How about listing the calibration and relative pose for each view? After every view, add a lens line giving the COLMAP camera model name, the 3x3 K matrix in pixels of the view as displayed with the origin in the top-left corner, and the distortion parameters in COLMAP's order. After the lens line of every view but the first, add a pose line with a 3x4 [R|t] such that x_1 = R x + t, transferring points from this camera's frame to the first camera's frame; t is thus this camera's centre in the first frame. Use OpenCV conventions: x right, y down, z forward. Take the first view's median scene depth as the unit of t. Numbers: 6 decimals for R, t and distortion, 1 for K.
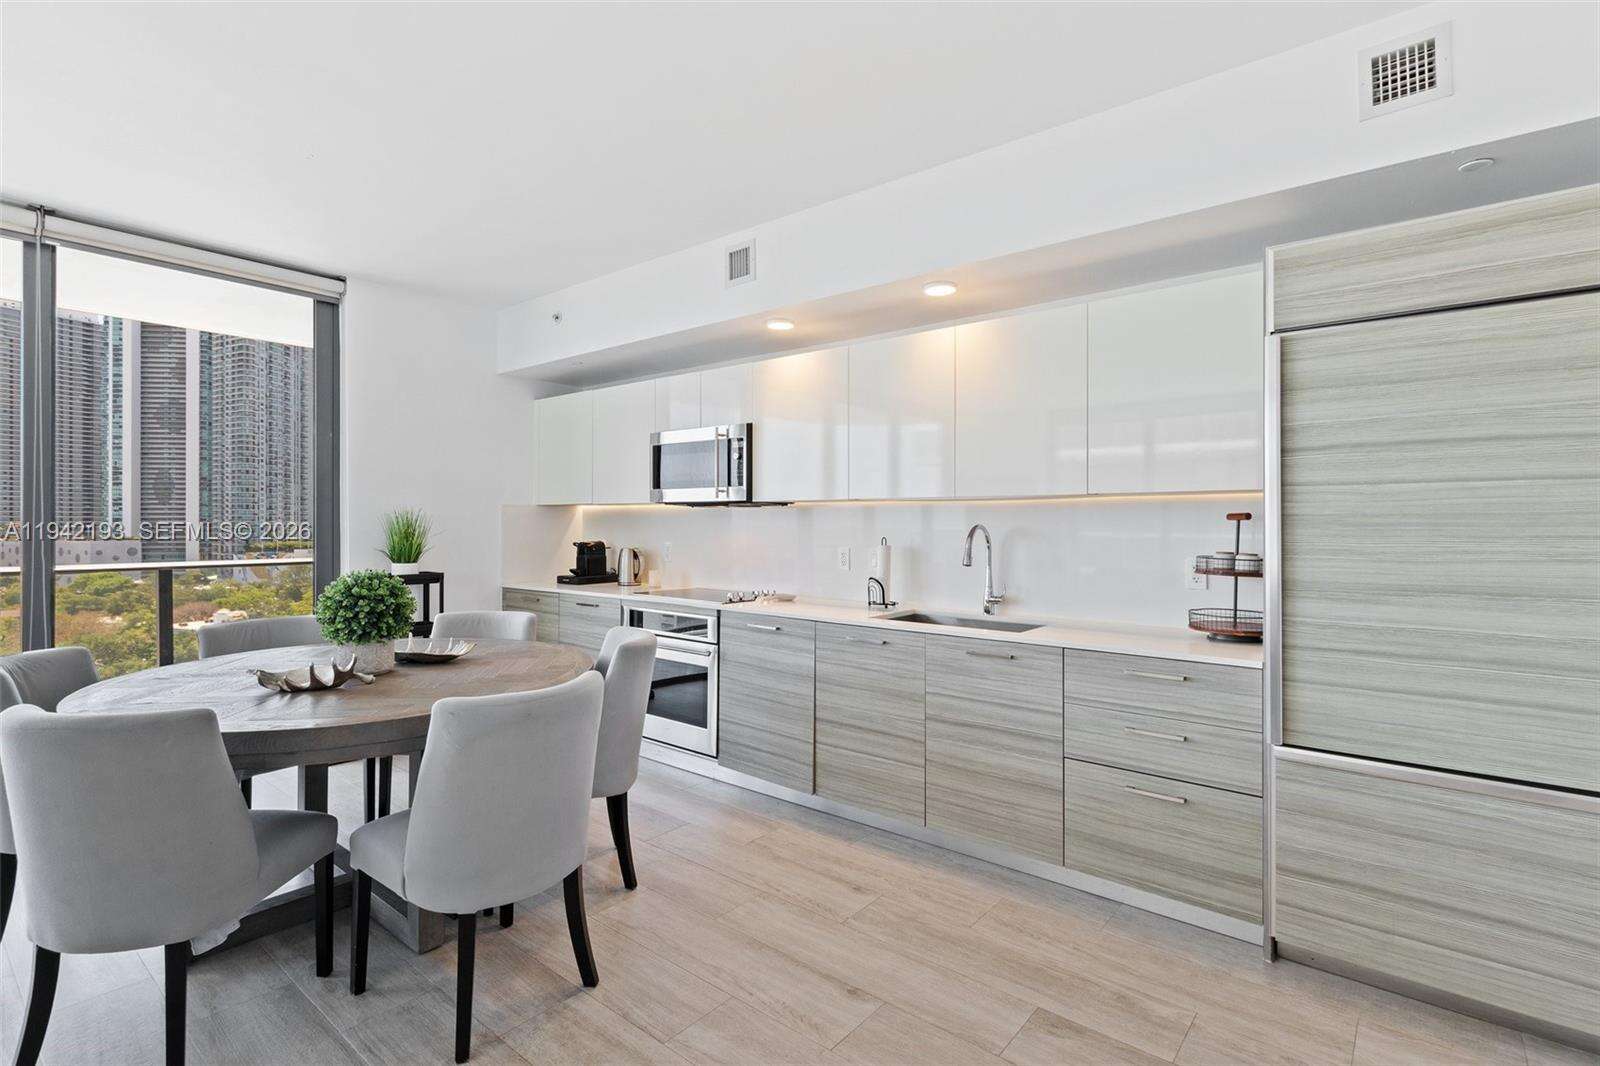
lens RADIAL K [[763.5, 0, 803.1], [0, 763.5, 518.3], [0, 0, 1]] dist [0.000054, 0.000016]
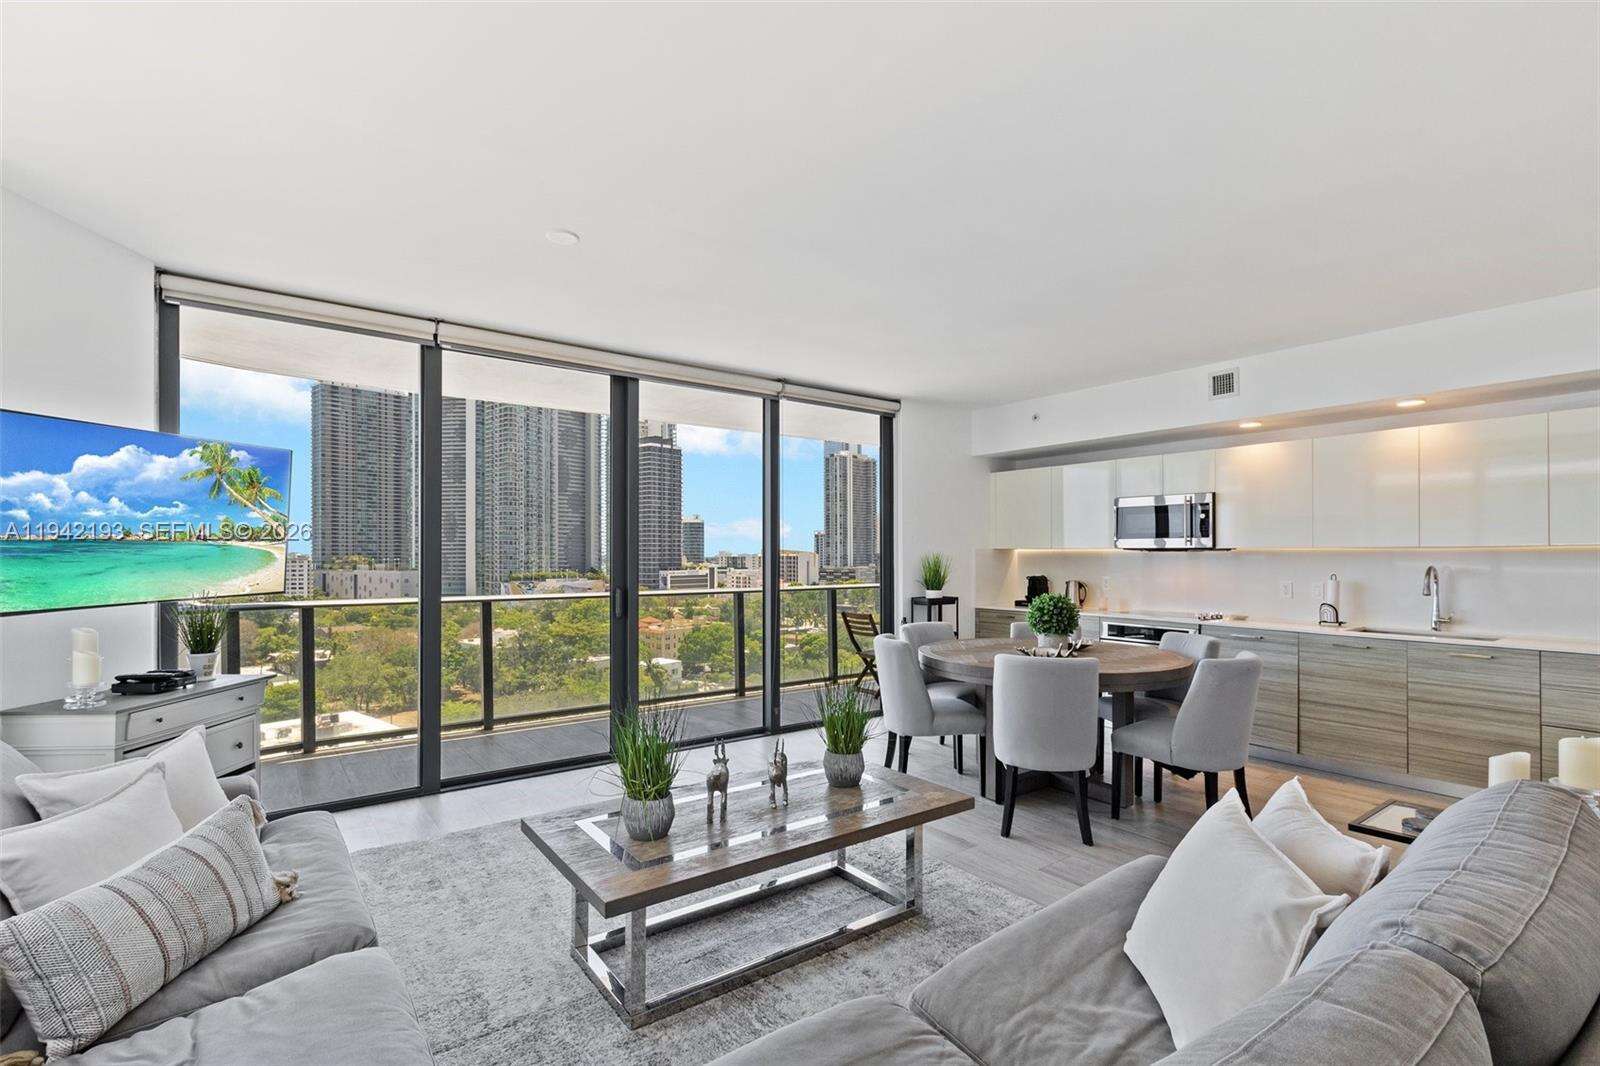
lens RADIAL K [[741.7, 0, 800.4], [0, 741.7, 549.5], [0, 0, 1]] dist [-0.000088, 0.000275]
pose [[0.969025, -0.005306, -0.246906, -0.503357], [0.004980, 0.999986, -0.001946, -0.022170], [0.246913, 0.000656, 0.969037, -0.541579]]
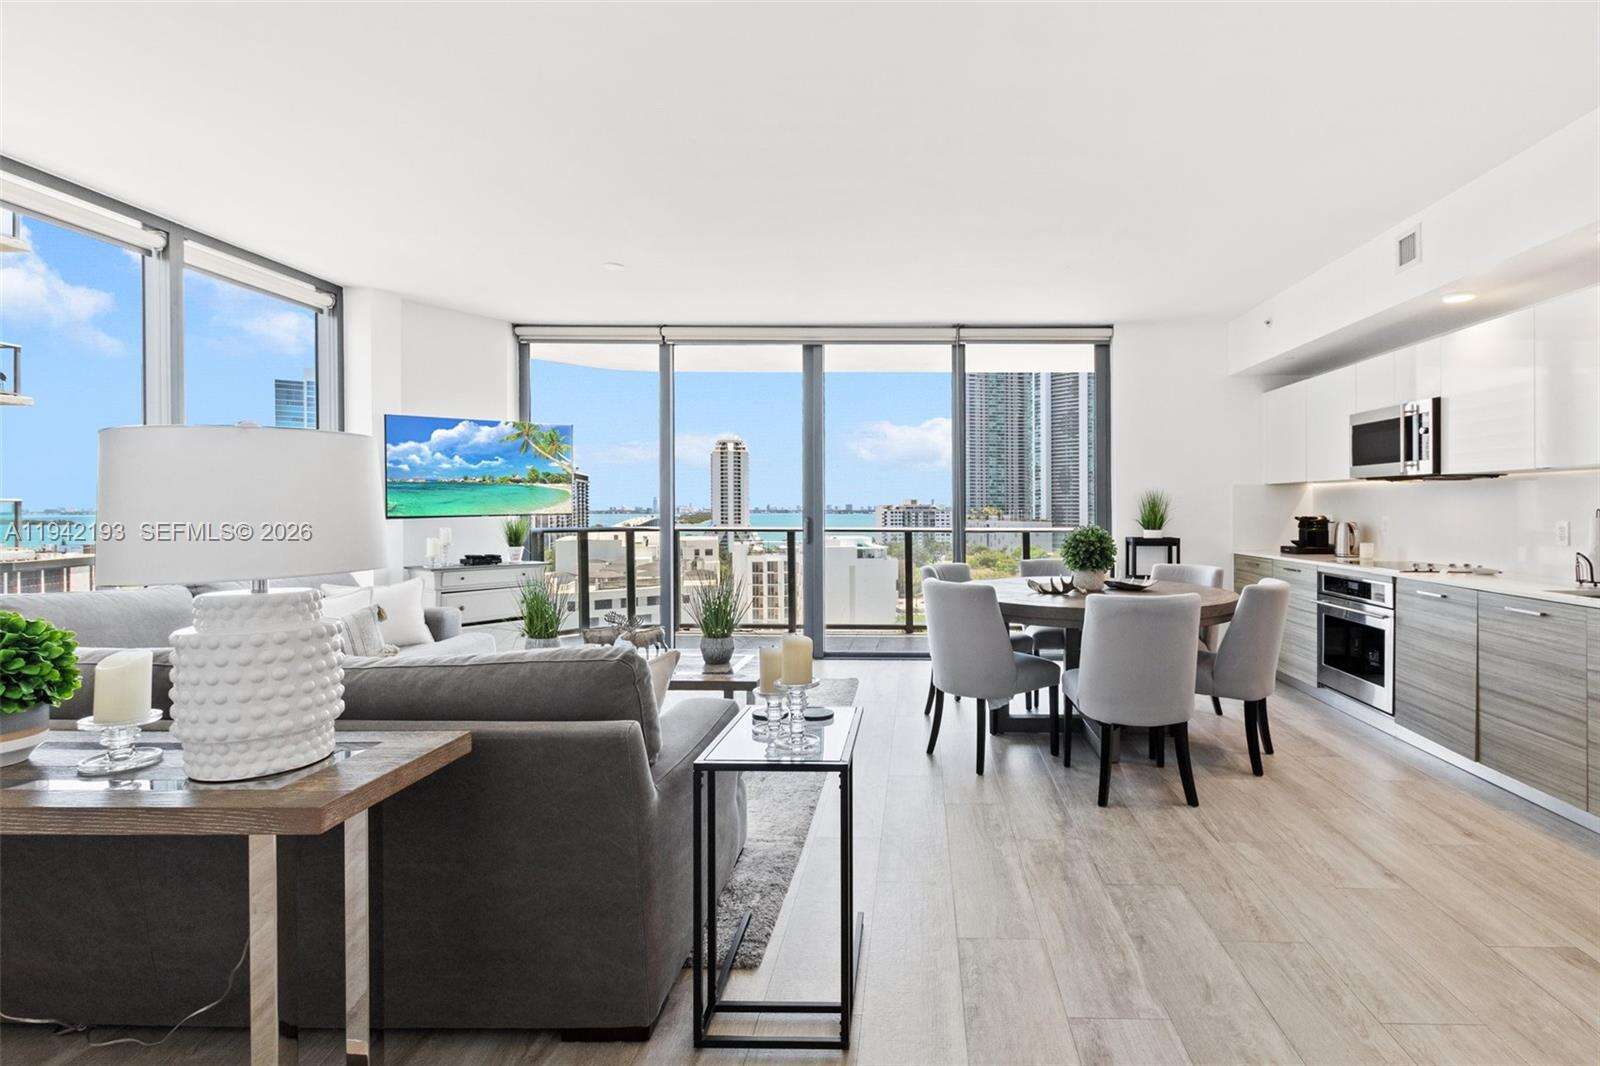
lens RADIAL K [[769.2, 0, 909.9], [0, 769.2, 507.9], [0, 0, 1]] dist [0.004519, 0.000216]
pose [[0.626105, -0.001260, -0.779738, 0.312367], [0.005384, 0.999982, 0.002707, 0.017490], [0.779720, -0.005893, 0.626101, -0.204286]]
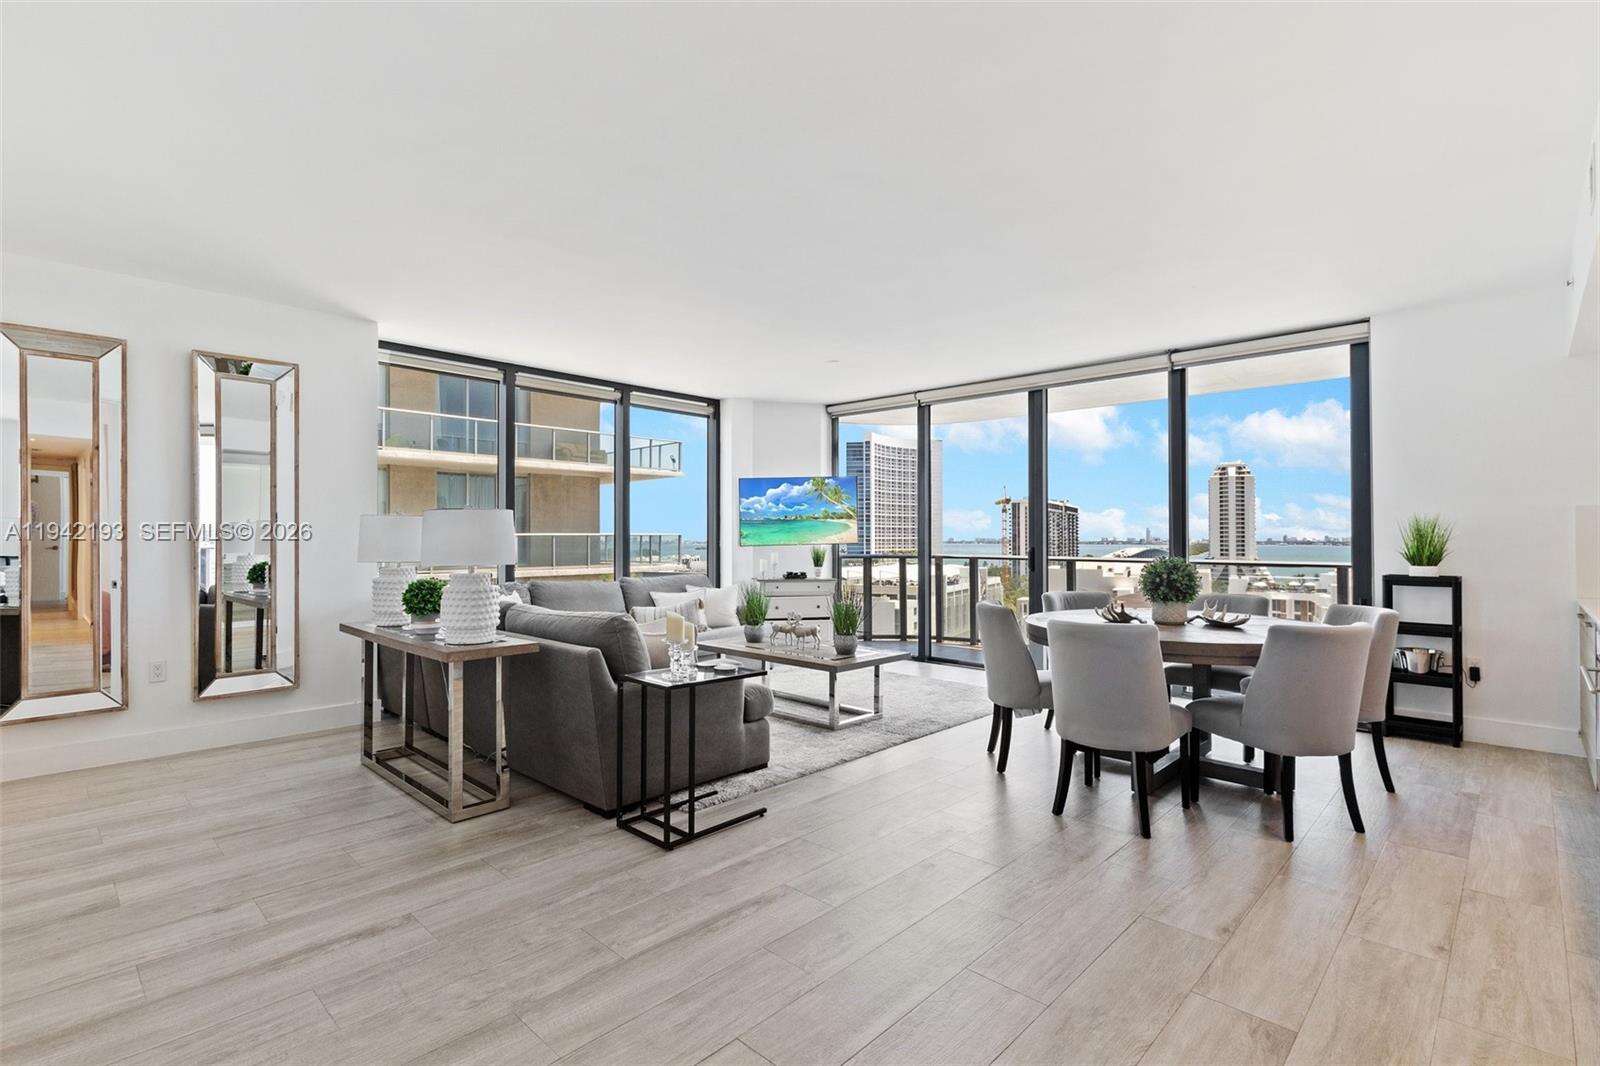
lens RADIAL K [[763.5, 0, 803.1], [0, 763.5, 518.3], [0, 0, 1]] dist [0.000054, 0.000016]
pose [[-0.079770, -0.028415, -0.996408, 0.725931], [0.006225, 0.999560, -0.029003, 0.021280], [0.996794, -0.008516, -0.079558, 0.269100]]
